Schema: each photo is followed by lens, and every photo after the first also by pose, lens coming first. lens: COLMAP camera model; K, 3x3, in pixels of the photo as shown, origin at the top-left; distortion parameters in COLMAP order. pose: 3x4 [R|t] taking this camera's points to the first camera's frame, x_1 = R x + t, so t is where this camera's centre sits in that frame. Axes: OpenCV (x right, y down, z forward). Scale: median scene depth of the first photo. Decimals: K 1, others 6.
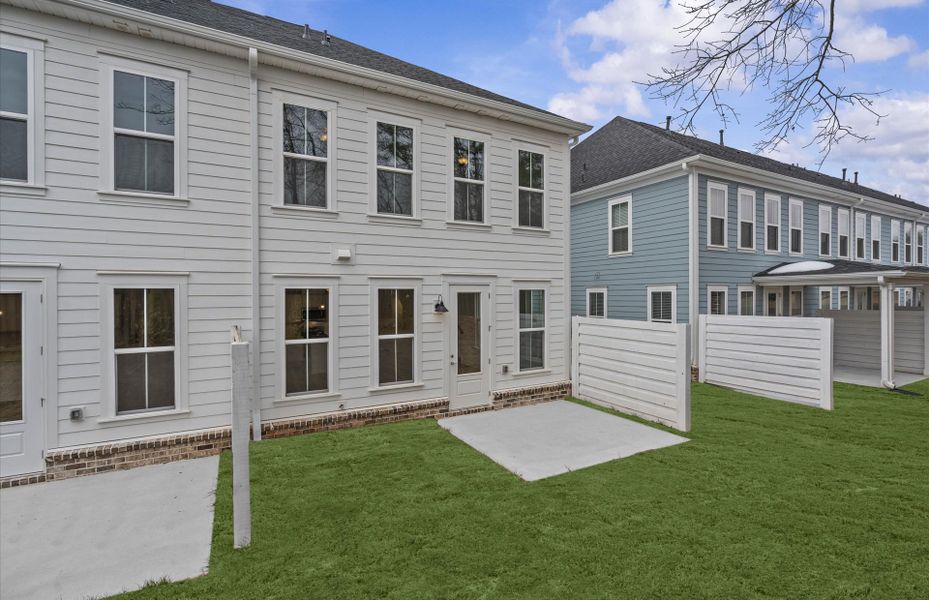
lens RADIAL K [[425.4, 0, 464.5], [0, 425.4, 300.0], [0, 0, 1]] dist [0.003969, 0.000231]
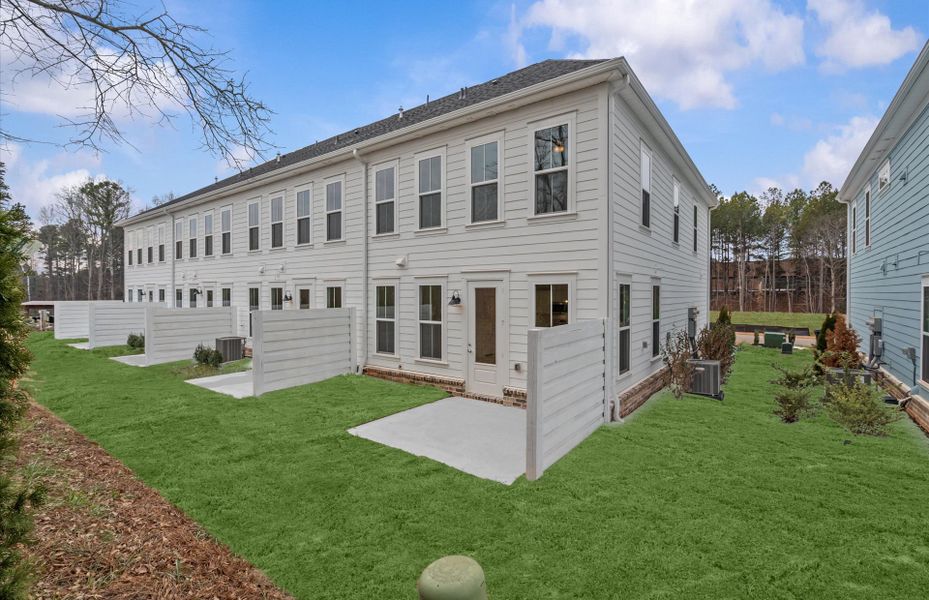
lens RADIAL K [[421.1, 0, 464.5], [0, 421.1, 300.0], [0, 0, 1]] dist [-0.001537, 0.000487]
pose [[0.414172, 0.023456, -0.909896, 1.019665], [-0.008597, 0.999724, 0.021859, -0.010622], [0.910158, -0.001231, 0.414260, 0.552259]]
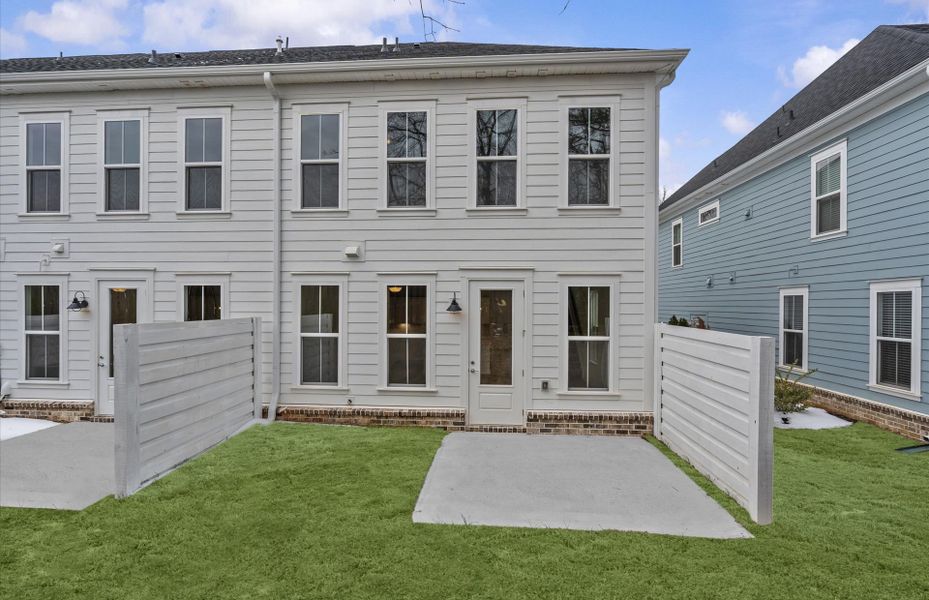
lens RADIAL K [[435.5, 0, 464.5], [0, 435.5, 300.0], [0, 0, 1]] dist [-0.003830, 0.000261]
pose [[0.840014, 0.016471, -0.542314, 0.460448], [-0.013550, 0.999864, 0.009380, -0.004971], [0.542395, -0.000531, 0.840123, 0.251864]]
